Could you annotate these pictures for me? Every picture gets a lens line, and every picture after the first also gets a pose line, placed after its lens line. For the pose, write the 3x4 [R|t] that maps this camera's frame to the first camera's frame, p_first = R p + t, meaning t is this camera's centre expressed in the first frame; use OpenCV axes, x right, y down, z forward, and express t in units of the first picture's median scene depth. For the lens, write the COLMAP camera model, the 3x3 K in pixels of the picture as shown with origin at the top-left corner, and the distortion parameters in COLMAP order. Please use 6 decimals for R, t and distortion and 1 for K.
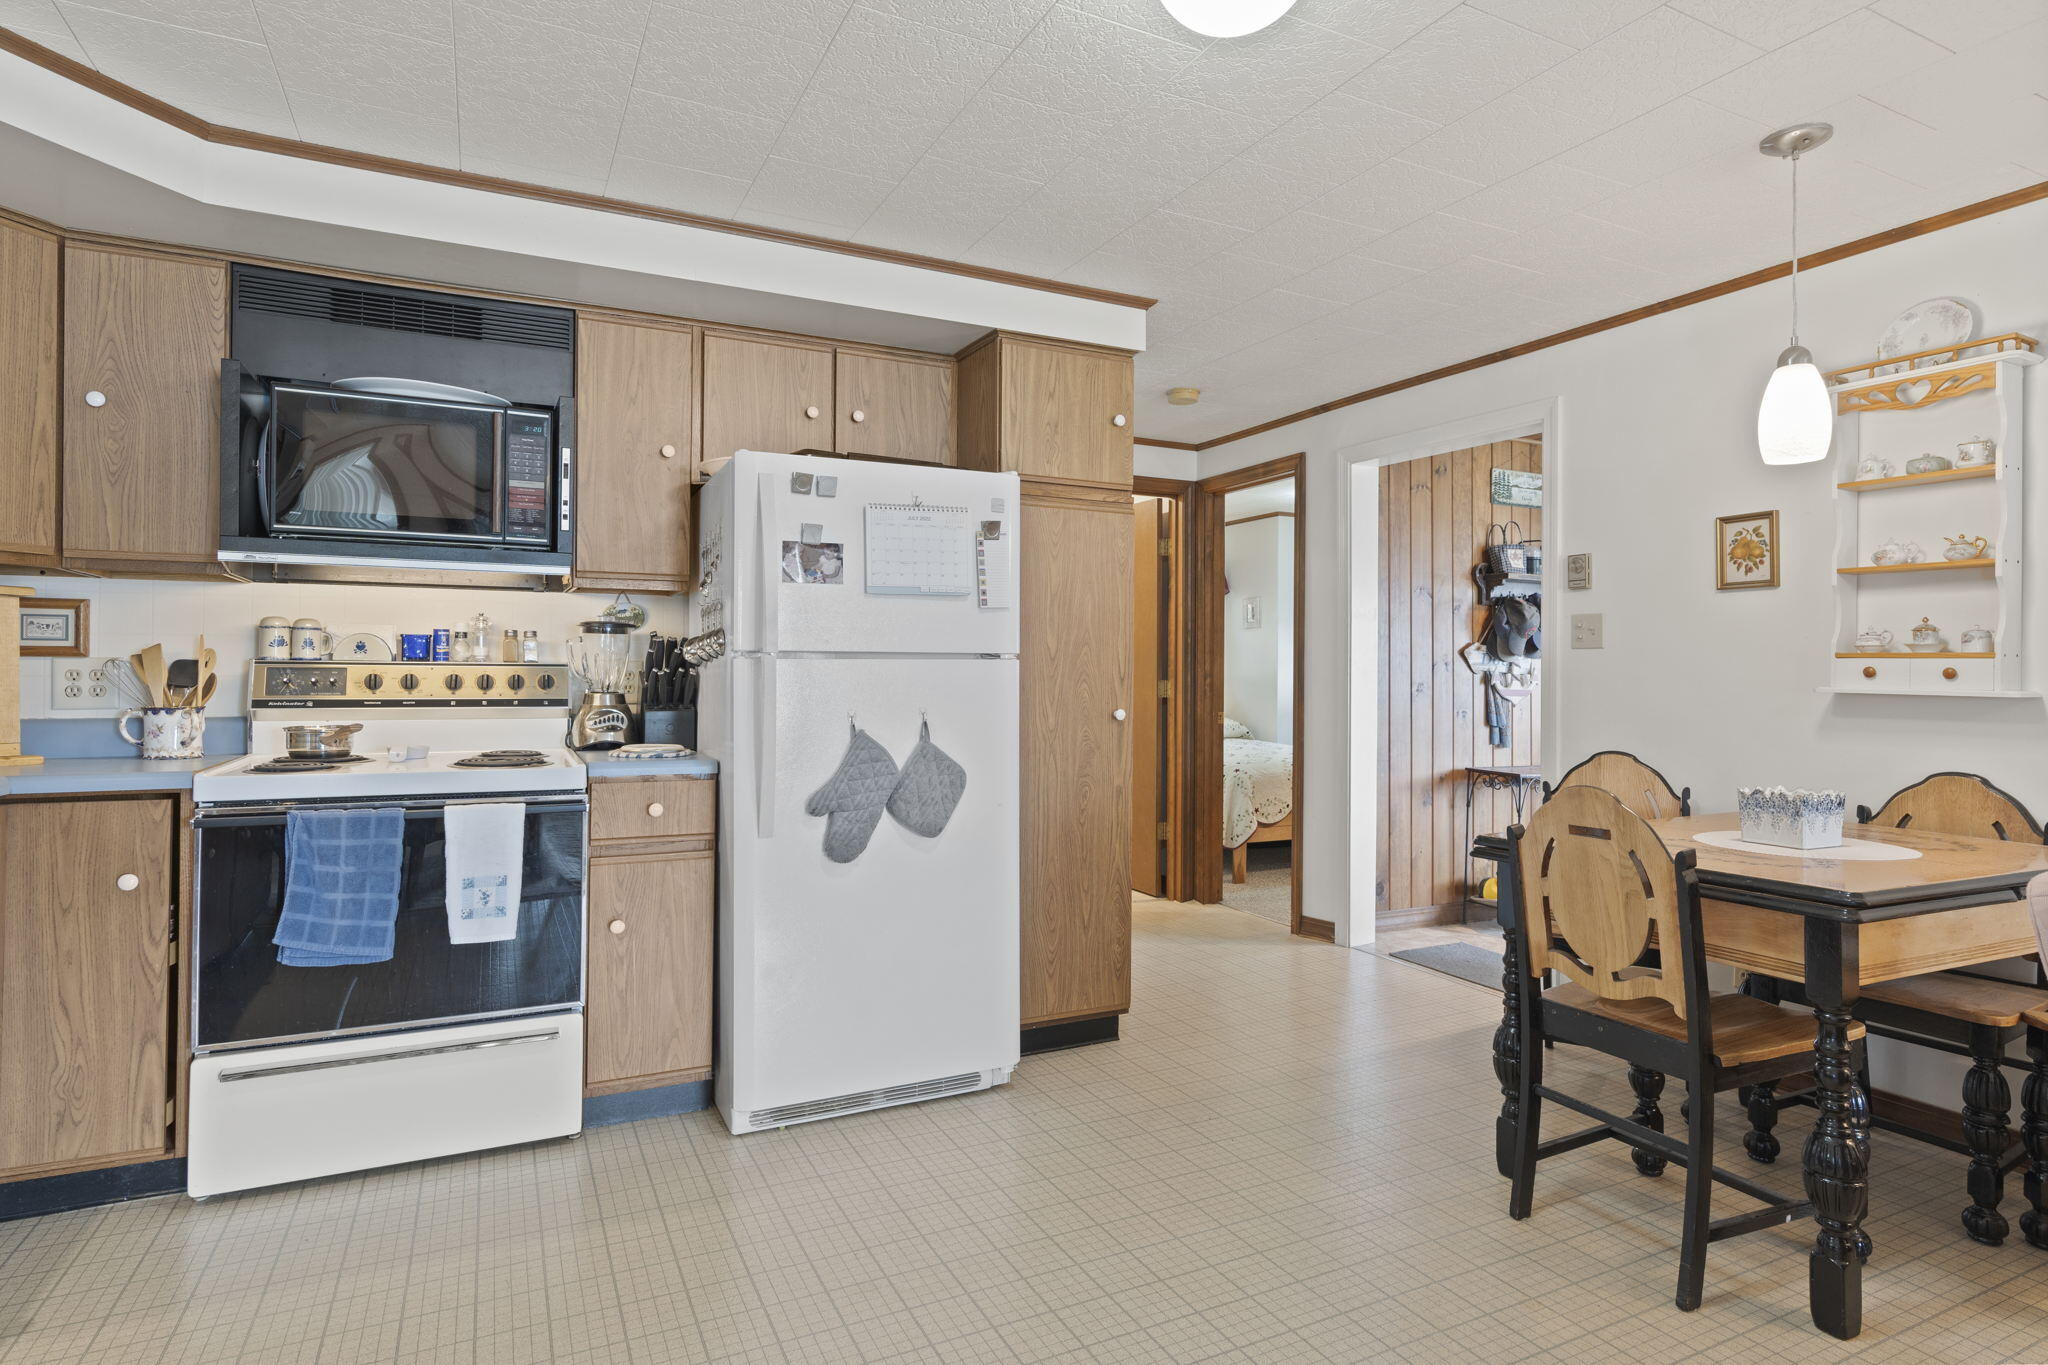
lens RADIAL K [[1074.0, 0, 1015.9], [0, 1074.0, 659.5], [0, 0, 1]] dist [-0.009508, 0.003870]
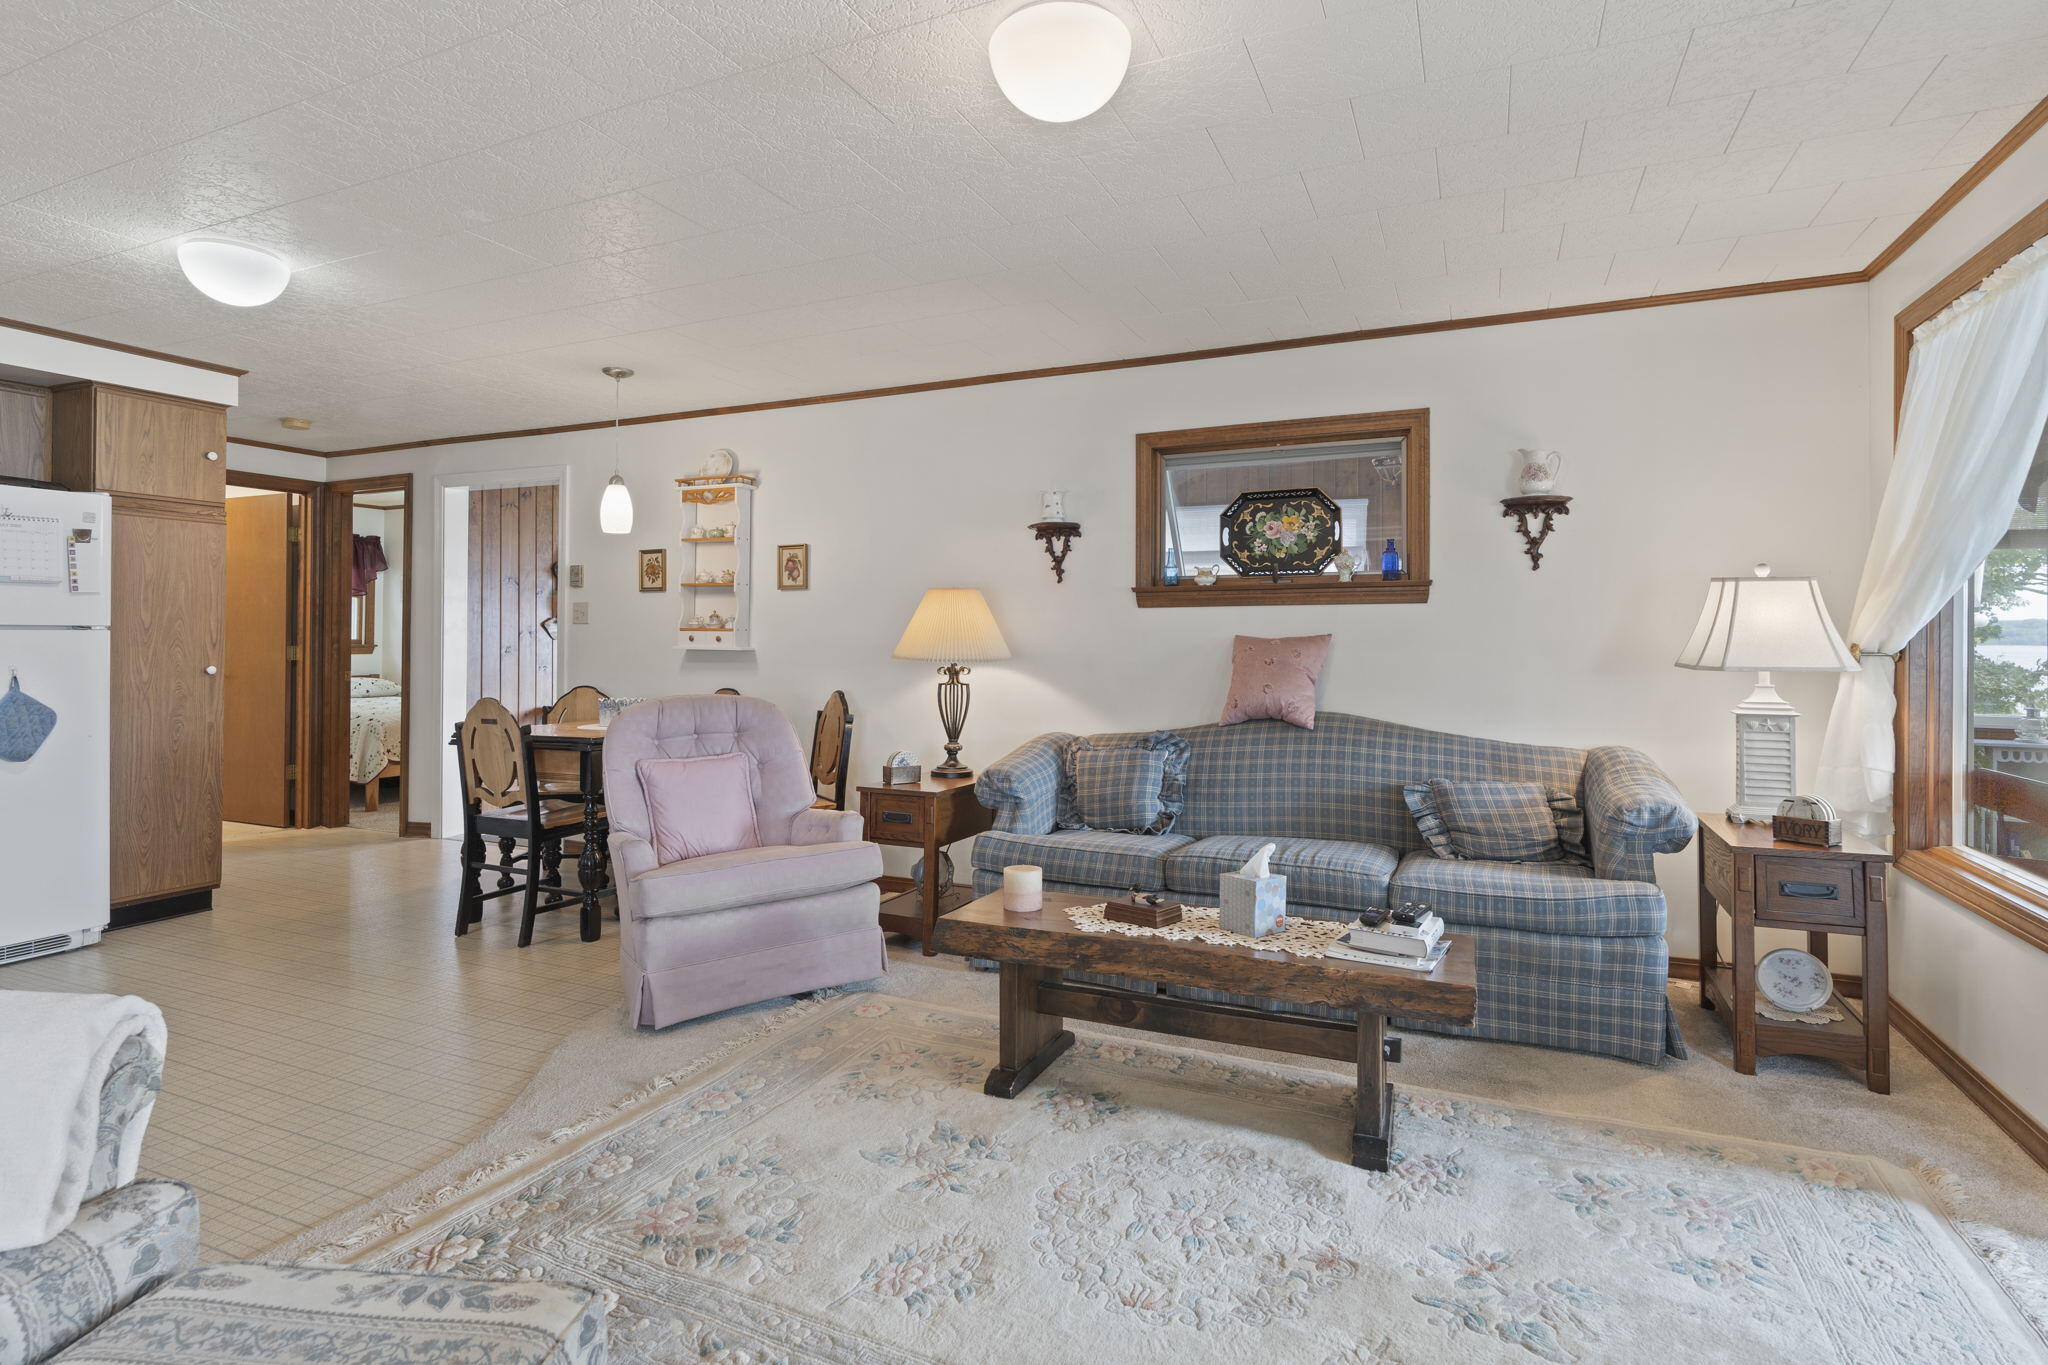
lens RADIAL K [[1036.5, 0, 1010.2], [0, 1036.5, 629.1], [0, 0, 1]] dist [-0.005553, 0.004007]
pose [[0.779009, 0.003463, 0.627003, 0.071522], [-0.005204, 0.999986, 0.000942, -0.008978], [-0.626991, -0.003997, 0.779016, -0.765861]]
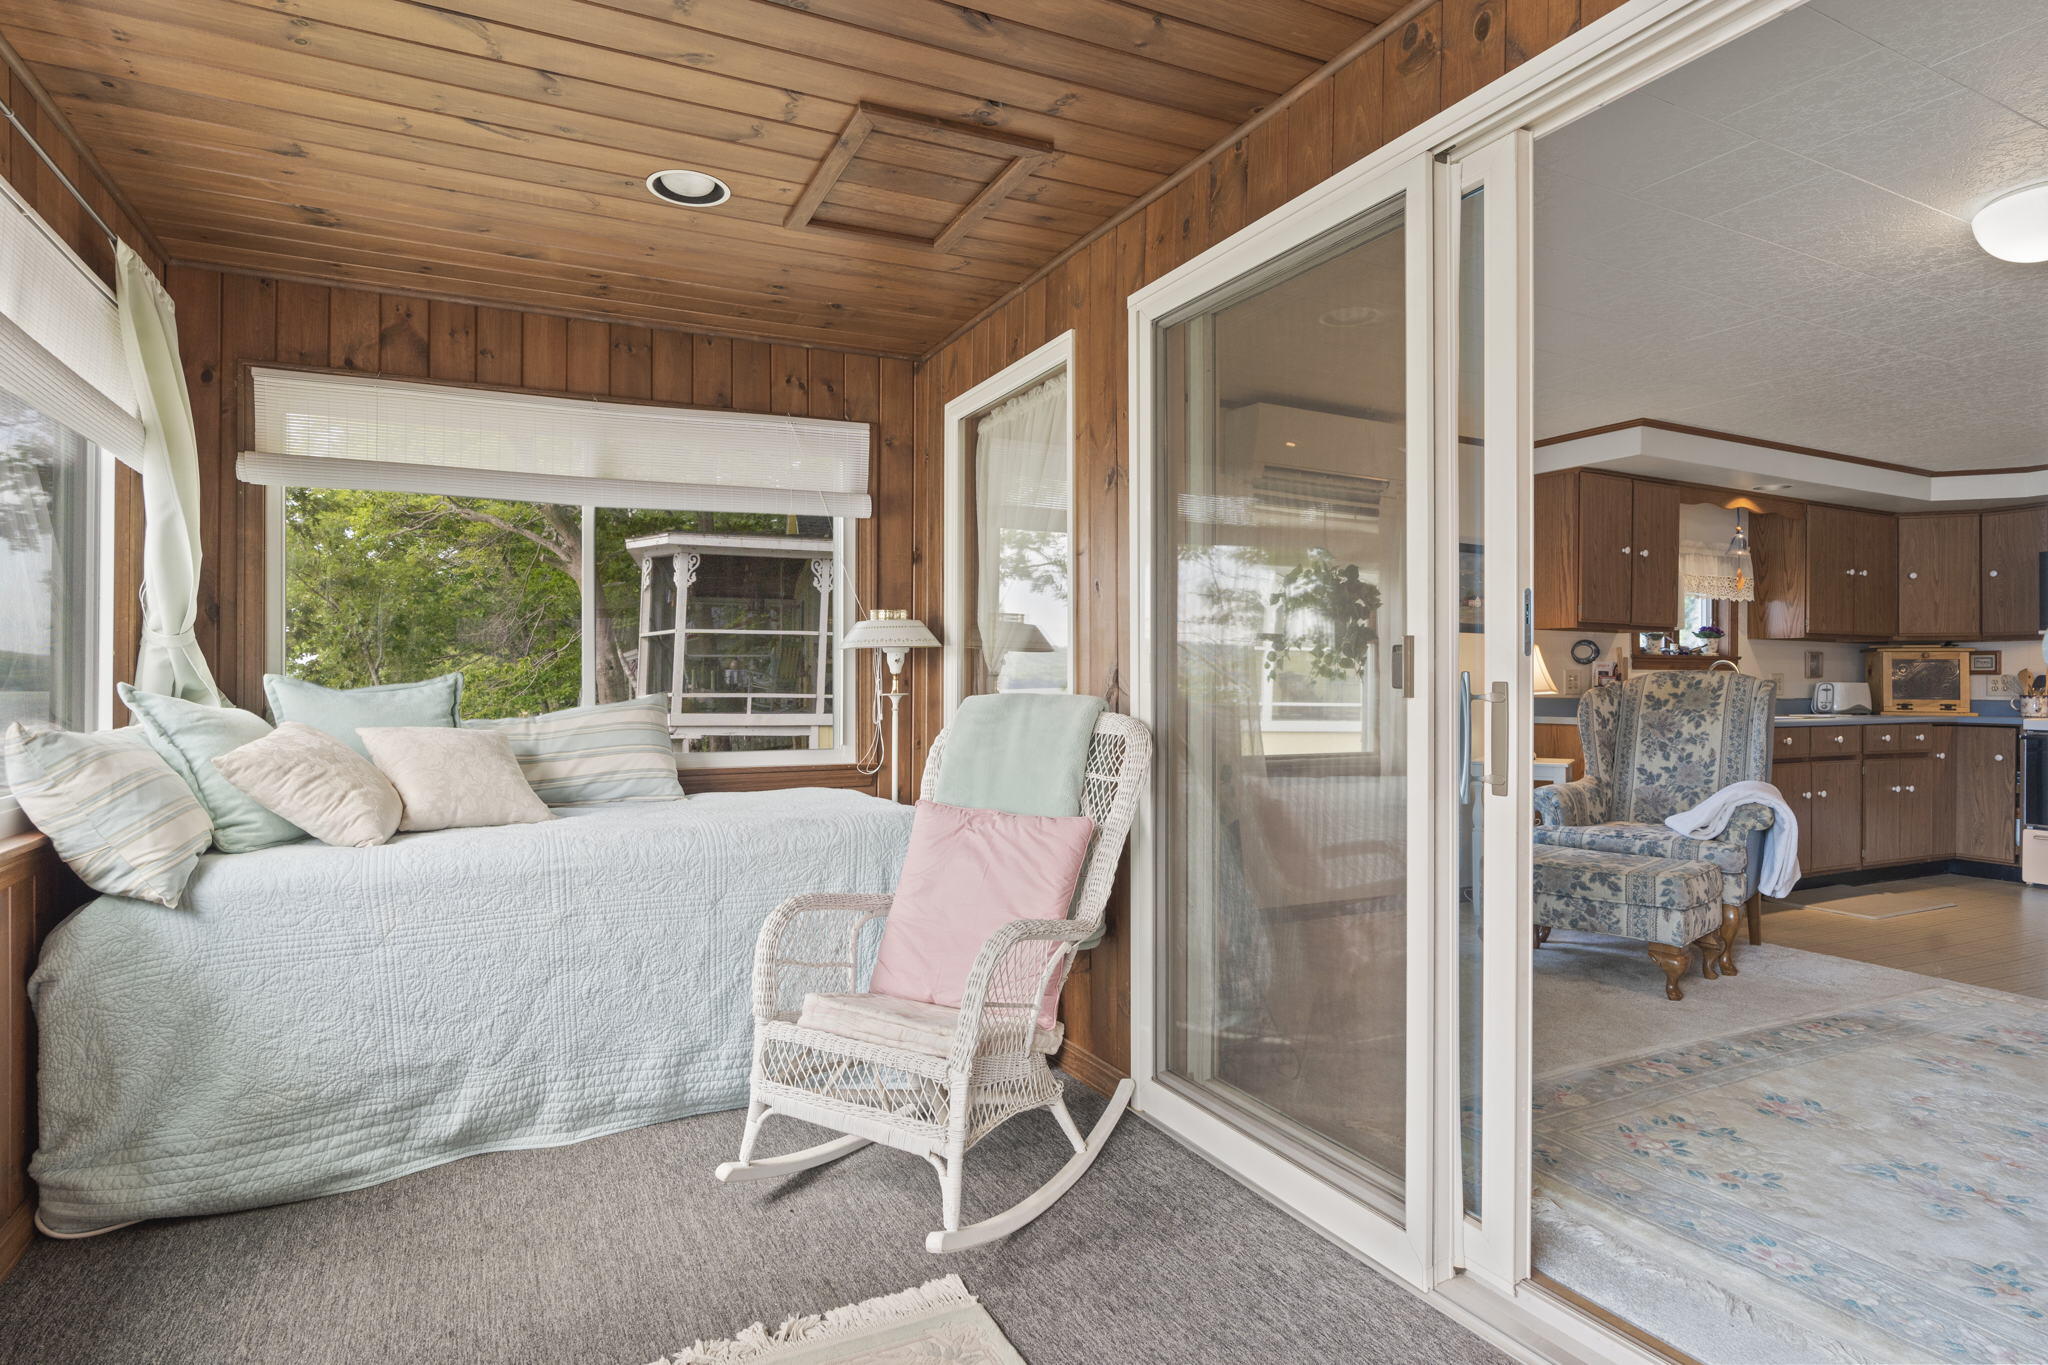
lens RADIAL K [[1074.0, 0, 1012.9], [0, 1074.0, 683.2], [0, 0, 1]] dist [-0.009508, 0.003870]
pose [[-0.003017, -0.004841, -0.999984, 1.430137], [0.006375, 0.999968, -0.004860, 0.013488], [0.999975, -0.006389, -0.002986, -1.128049]]
